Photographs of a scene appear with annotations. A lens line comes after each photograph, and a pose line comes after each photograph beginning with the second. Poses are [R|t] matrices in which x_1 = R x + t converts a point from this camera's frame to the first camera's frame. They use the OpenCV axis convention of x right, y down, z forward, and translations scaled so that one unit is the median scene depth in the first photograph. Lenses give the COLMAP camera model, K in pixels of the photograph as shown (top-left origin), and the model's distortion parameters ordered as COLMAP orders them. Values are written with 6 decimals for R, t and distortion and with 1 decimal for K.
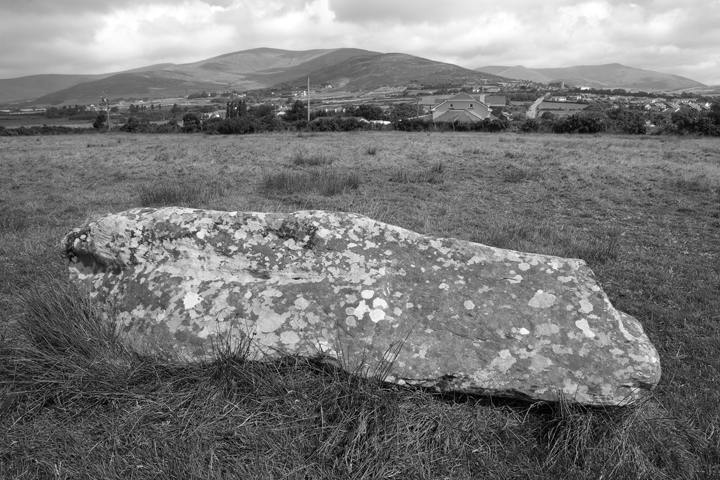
lens RADIAL K [[511.3, 0, 360.0], [0, 511.3, 240.0], [0, 0, 1]] dist [-0.119882, 0.083794]
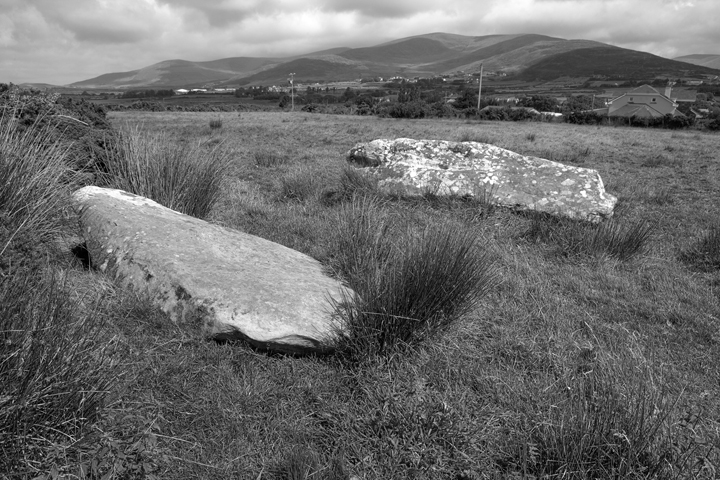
lens RADIAL K [[511.3, 0, 360.0], [0, 511.3, 240.0], [0, 0, 1]] dist [-0.119882, 0.083794]
pose [[0.948145, 0.107533, -0.299096, 0.157928], [-0.100284, 0.994173, 0.039526, 0.334677], [0.301603, -0.007482, 0.953404, -1.246855]]
